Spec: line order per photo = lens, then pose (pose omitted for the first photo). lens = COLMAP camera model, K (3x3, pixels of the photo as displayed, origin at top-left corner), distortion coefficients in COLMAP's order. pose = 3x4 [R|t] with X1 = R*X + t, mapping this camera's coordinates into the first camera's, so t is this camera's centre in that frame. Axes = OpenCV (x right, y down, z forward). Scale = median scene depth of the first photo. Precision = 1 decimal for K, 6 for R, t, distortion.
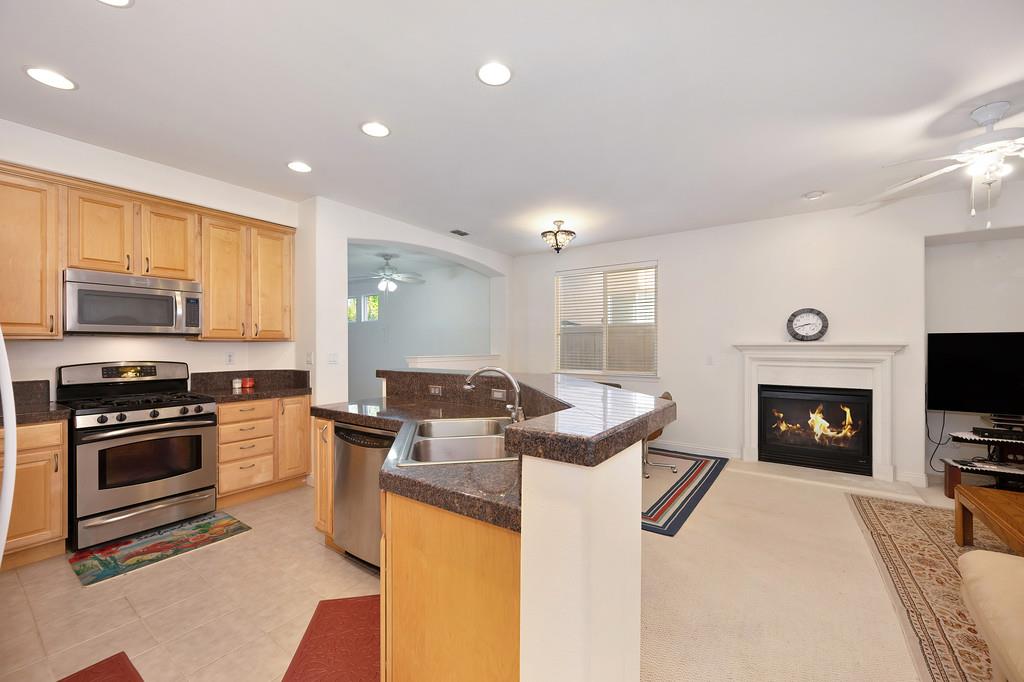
lens RADIAL K [[411.4, 0, 512.6], [0, 411.4, 347.1], [0, 0, 1]] dist [-0.000259, -0.000208]
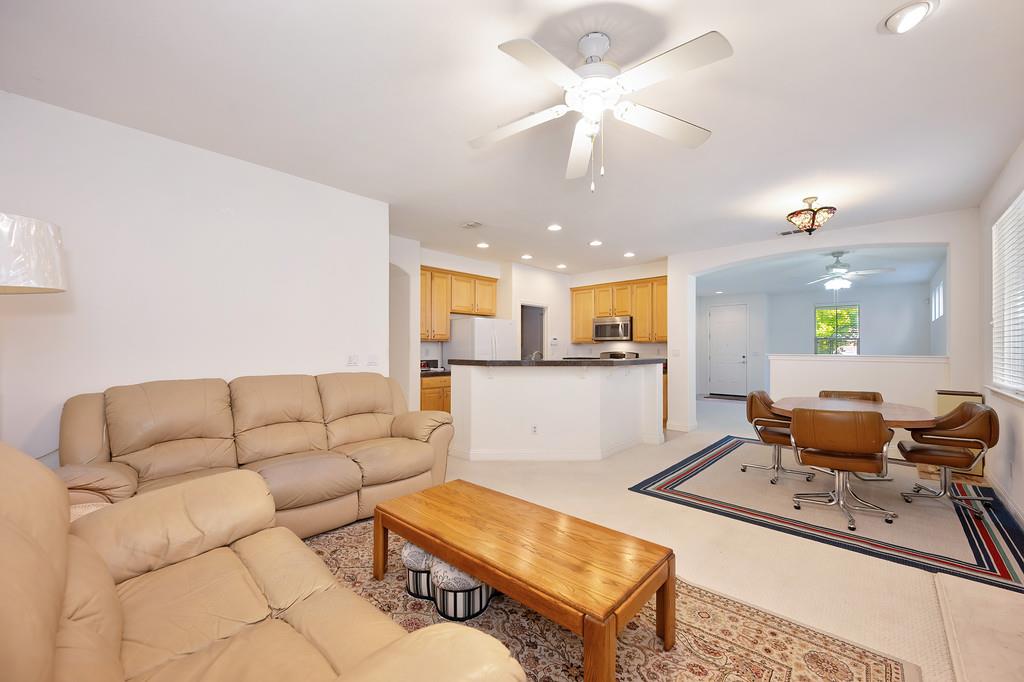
lens RADIAL K [[401.4, 0, 516.4], [0, 401.4, 350.2], [0, 0, 1]] dist [0.001432, 0.000160]
pose [[-0.136787, 0.003827, -0.990593, 1.137626], [-0.006296, 0.999969, 0.004733, 0.015125], [0.990580, 0.006884, -0.136759, 0.557781]]
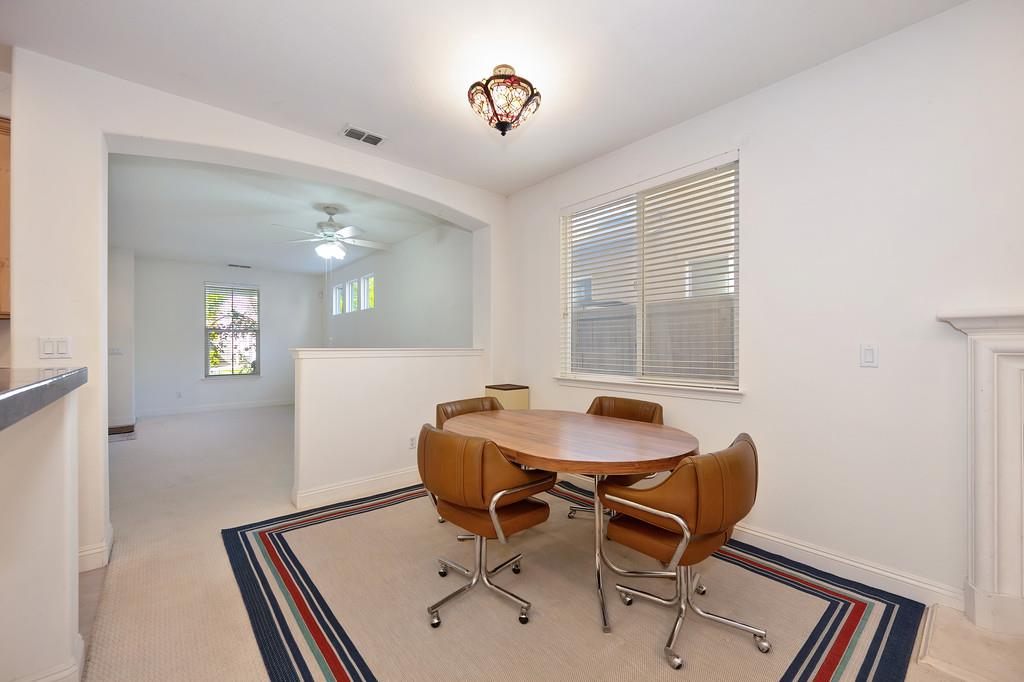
lens RADIAL K [[411.4, 0, 512.6], [0, 411.4, 347.1], [0, 0, 1]] dist [-0.000259, -0.000208]
pose [[0.968604, 0.000868, -0.248608, 0.268658], [-0.001546, 0.999996, -0.002530, 0.027532], [0.248605, 0.002834, 0.968601, 0.583375]]
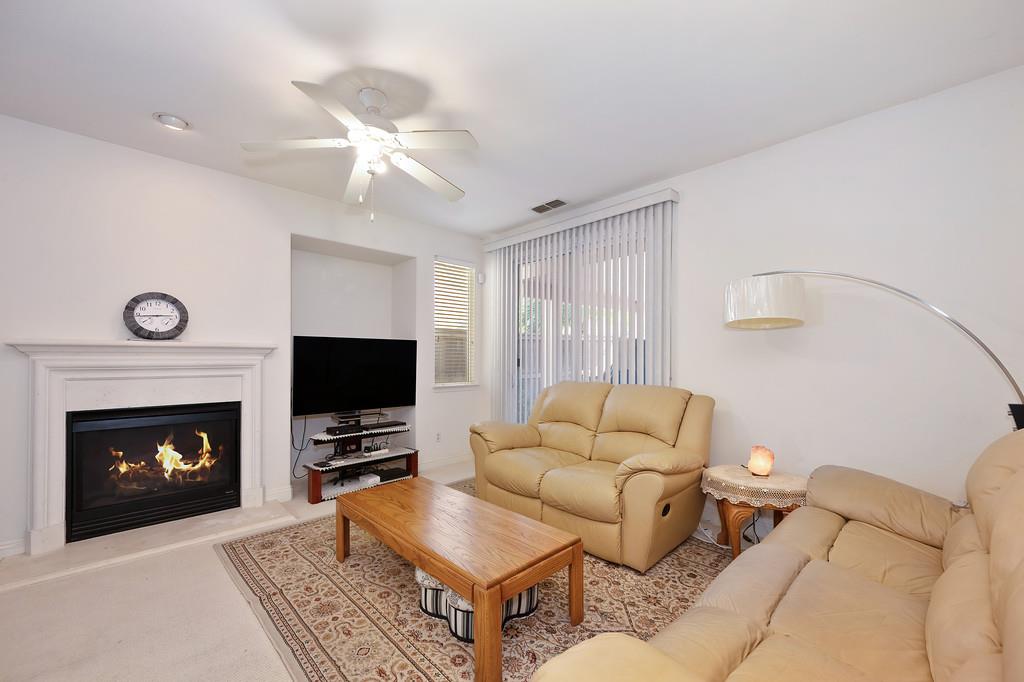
lens RADIAL K [[407.4, 0, 511.2], [0, 407.4, 353.8], [0, 0, 1]] dist [-0.001975, -0.000412]
pose [[0.203878, 0.010455, 0.978940, 0.175651], [0.001870, 0.999937, -0.011068, 0.017702], [-0.978995, 0.004087, 0.203846, 0.288515]]
